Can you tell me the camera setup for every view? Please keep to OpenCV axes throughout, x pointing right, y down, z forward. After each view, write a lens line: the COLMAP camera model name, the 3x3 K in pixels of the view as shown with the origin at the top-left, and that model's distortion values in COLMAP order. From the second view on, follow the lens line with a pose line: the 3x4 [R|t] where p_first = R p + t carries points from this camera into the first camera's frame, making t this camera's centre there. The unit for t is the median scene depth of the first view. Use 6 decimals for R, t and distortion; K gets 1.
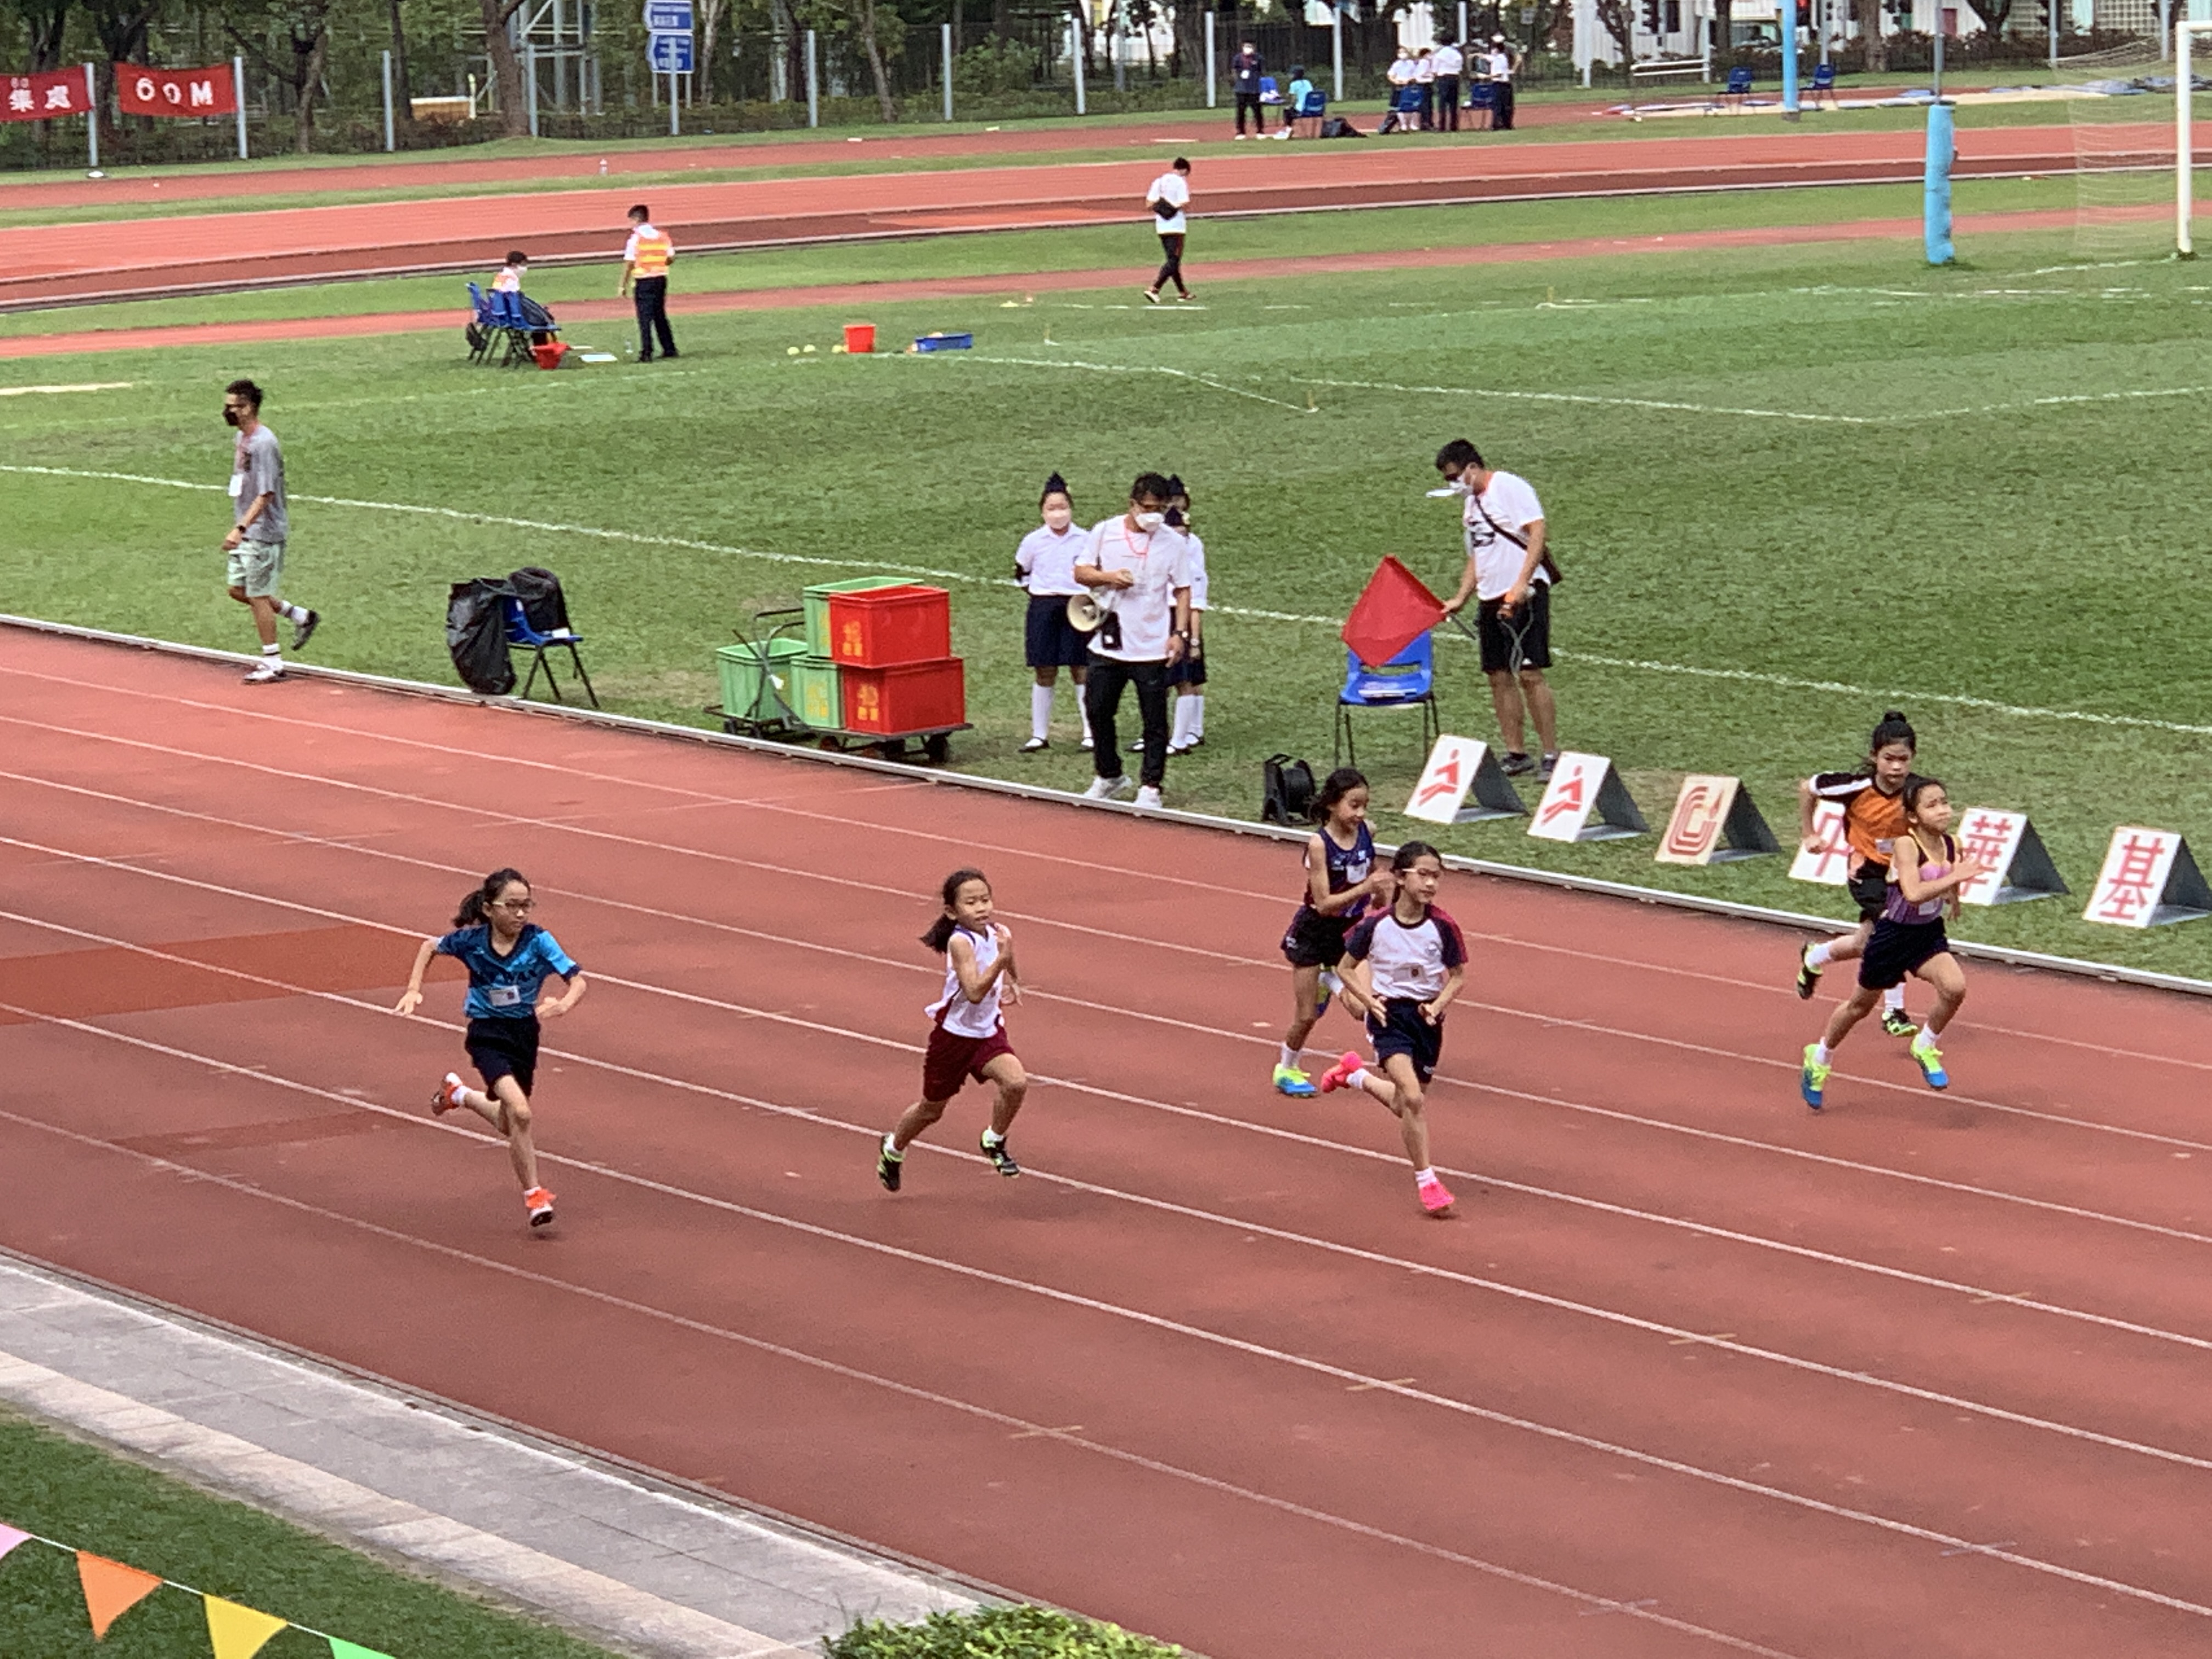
lens RADIAL K [[7636.7, 0, 889.6], [0, 7636.7, 841.6], [0, 0, 1]] dist [0.018146, 0.000000]
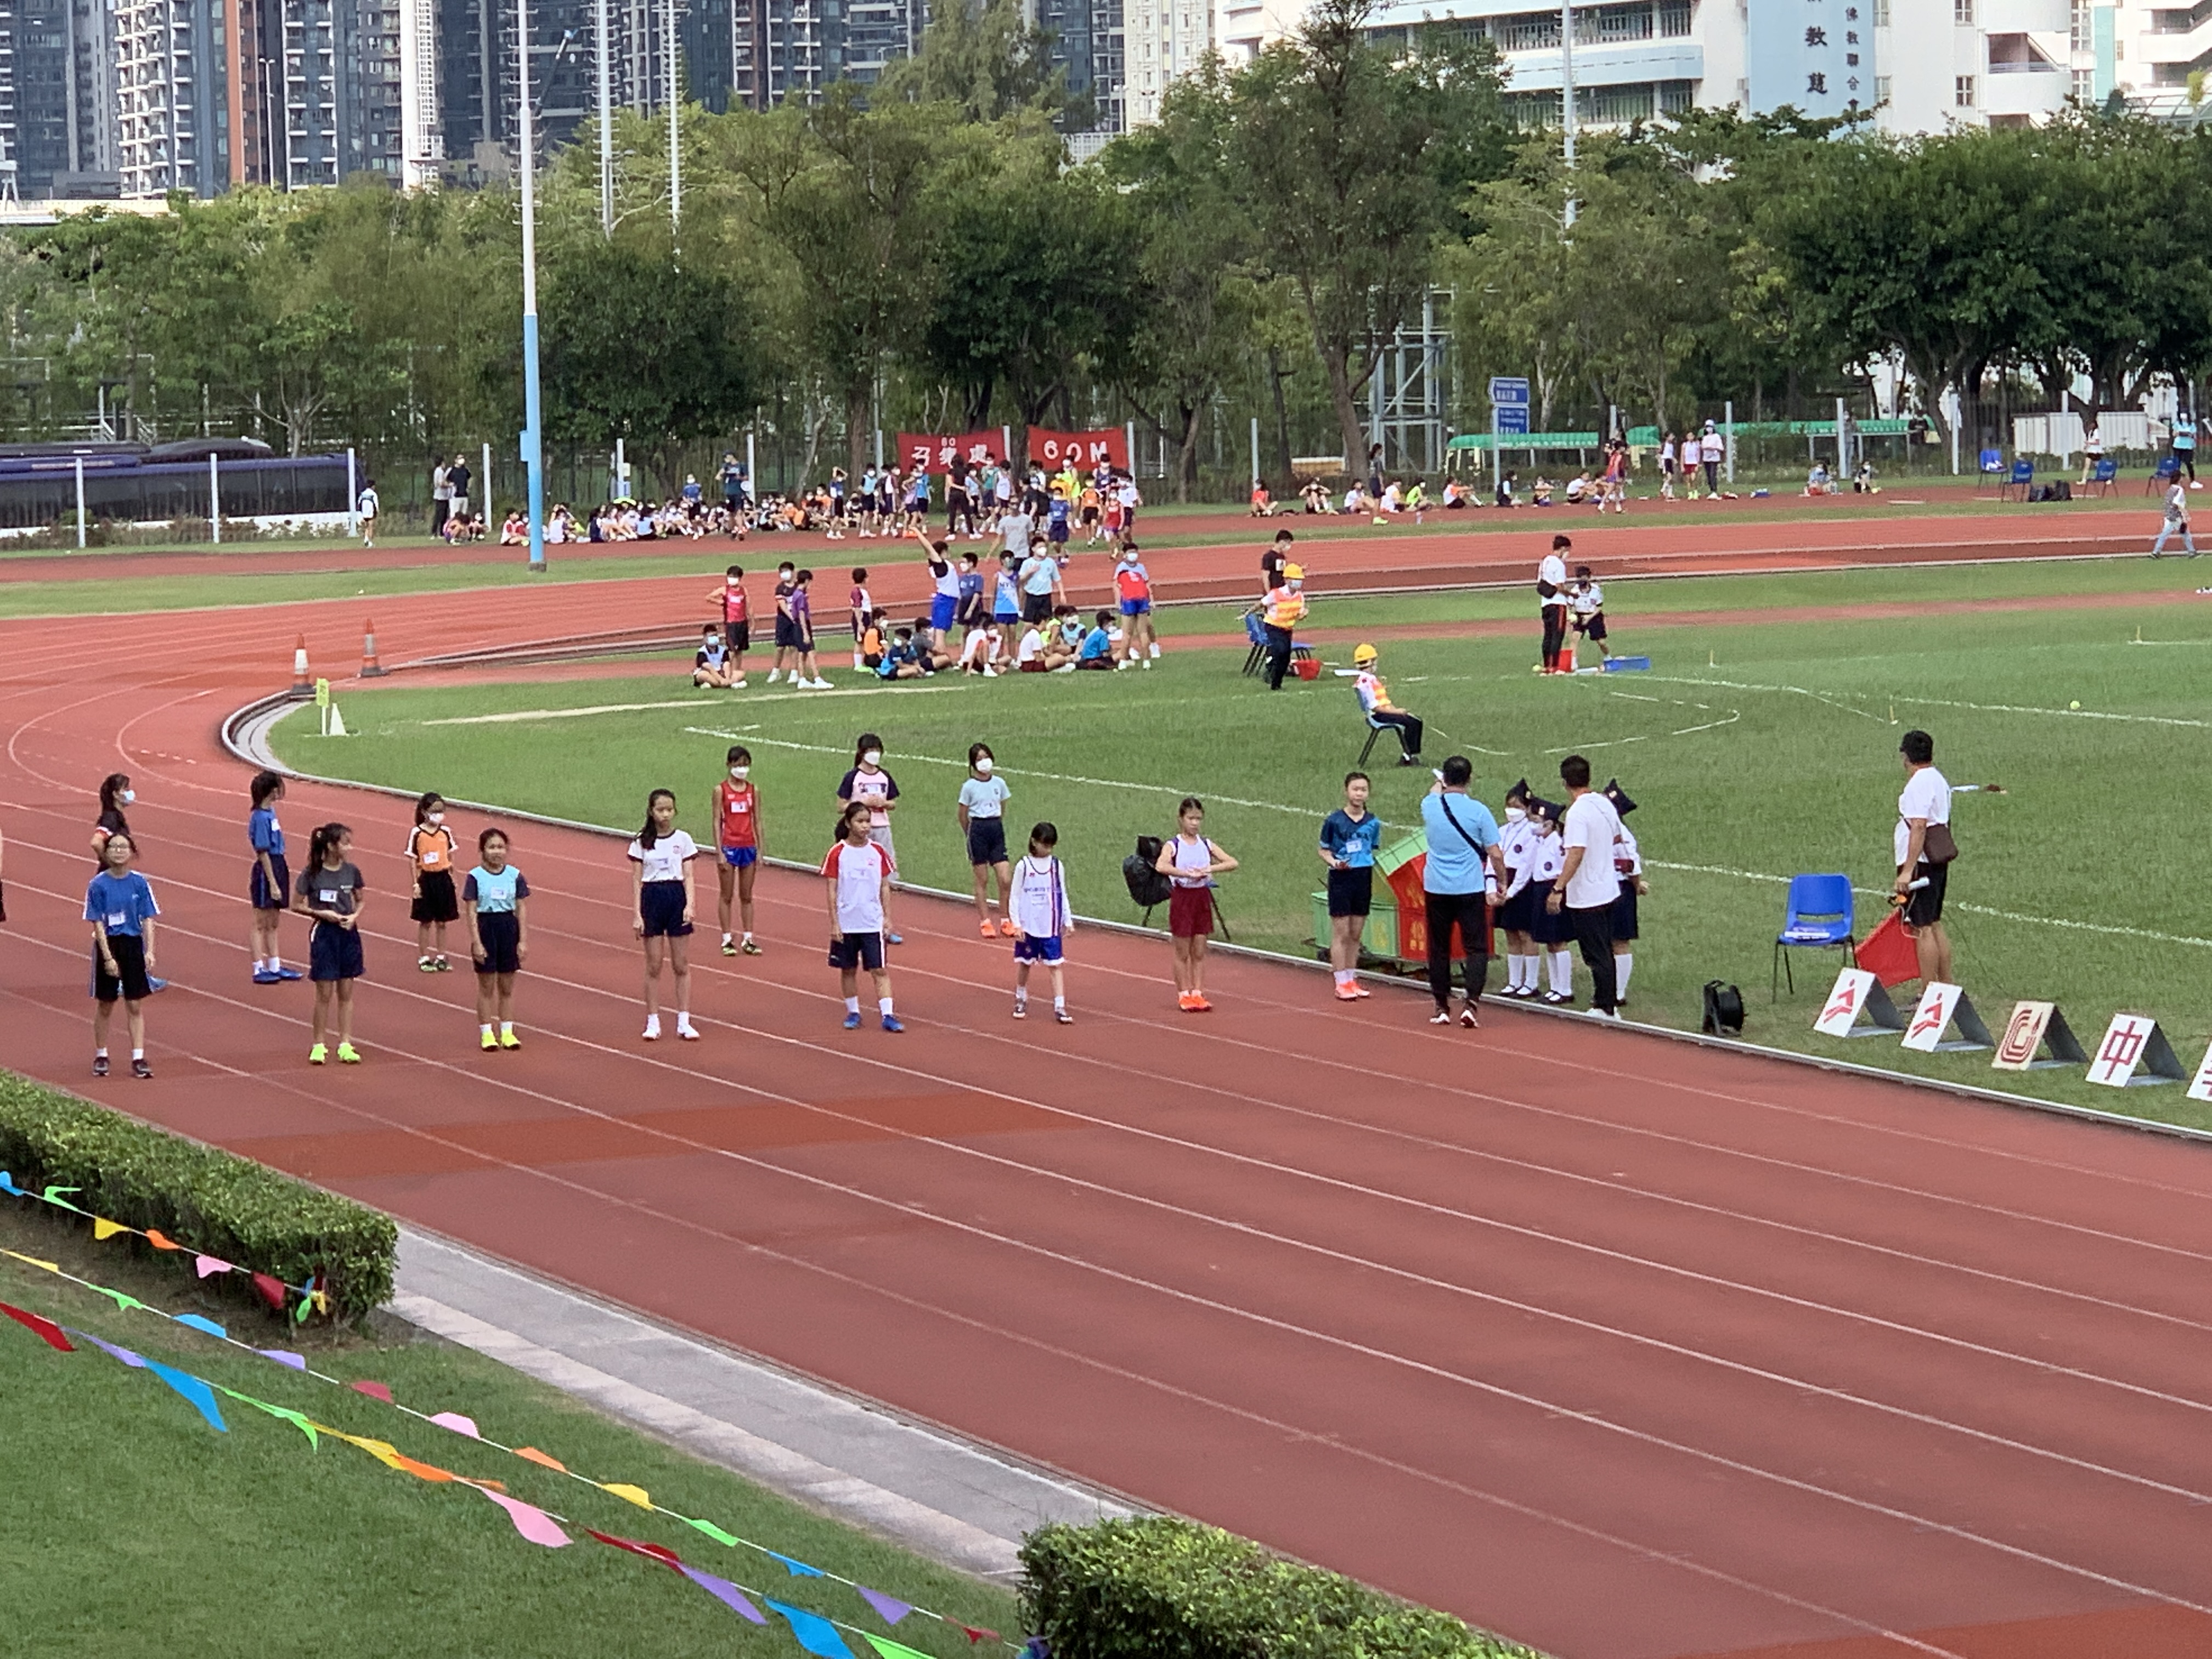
lens RADIAL K [[7522.4, 0, 1117.1], [0, 7522.4, 836.1], [0, 0, 1]] dist [0.210544, 0.000000]
pose [[0.988776, 0.019625, -0.148108, 0.139676], [-0.026634, 0.998610, -0.045485, 0.024640], [0.147010, 0.048919, 0.987925, -0.256573]]
